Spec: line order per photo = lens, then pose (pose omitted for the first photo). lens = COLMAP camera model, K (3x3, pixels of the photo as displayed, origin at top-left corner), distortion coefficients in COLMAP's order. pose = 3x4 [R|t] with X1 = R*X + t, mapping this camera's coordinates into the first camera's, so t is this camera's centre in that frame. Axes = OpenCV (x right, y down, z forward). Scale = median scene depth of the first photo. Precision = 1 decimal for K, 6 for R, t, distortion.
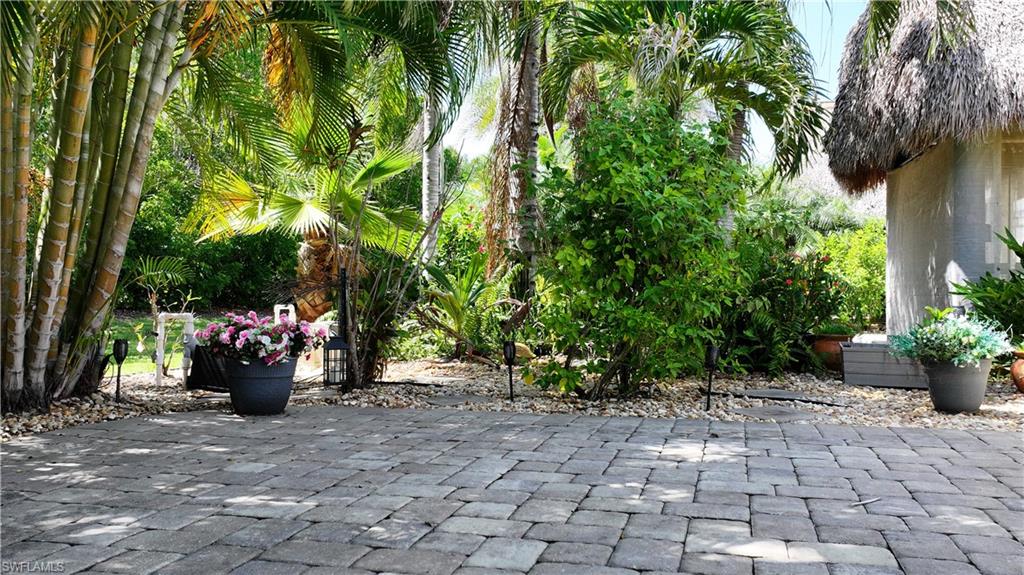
lens RADIAL K [[841.7, 0, 514.6], [0, 841.7, 292.7], [0, 0, 1]] dist [0.014939, -0.022243]
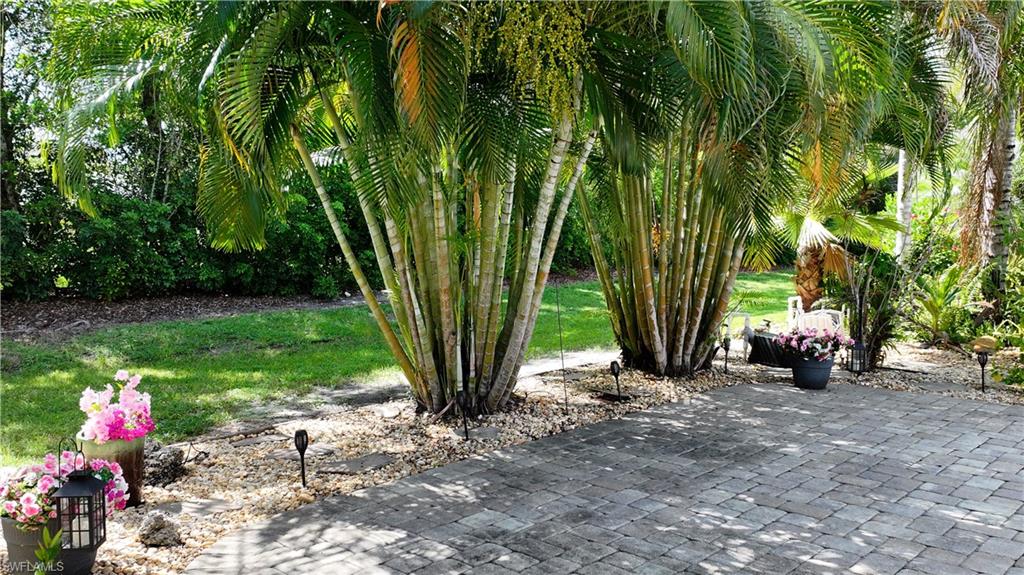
lens RADIAL K [[841.7, 0, 514.6], [0, 841.7, 292.7], [0, 0, 1]] dist [0.014939, -0.022243]
pose [[0.876352, 0.033612, -0.480497, -0.019006], [0.006959, 0.996575, 0.082405, -0.178173], [0.481621, -0.075560, 0.873116, -0.696172]]
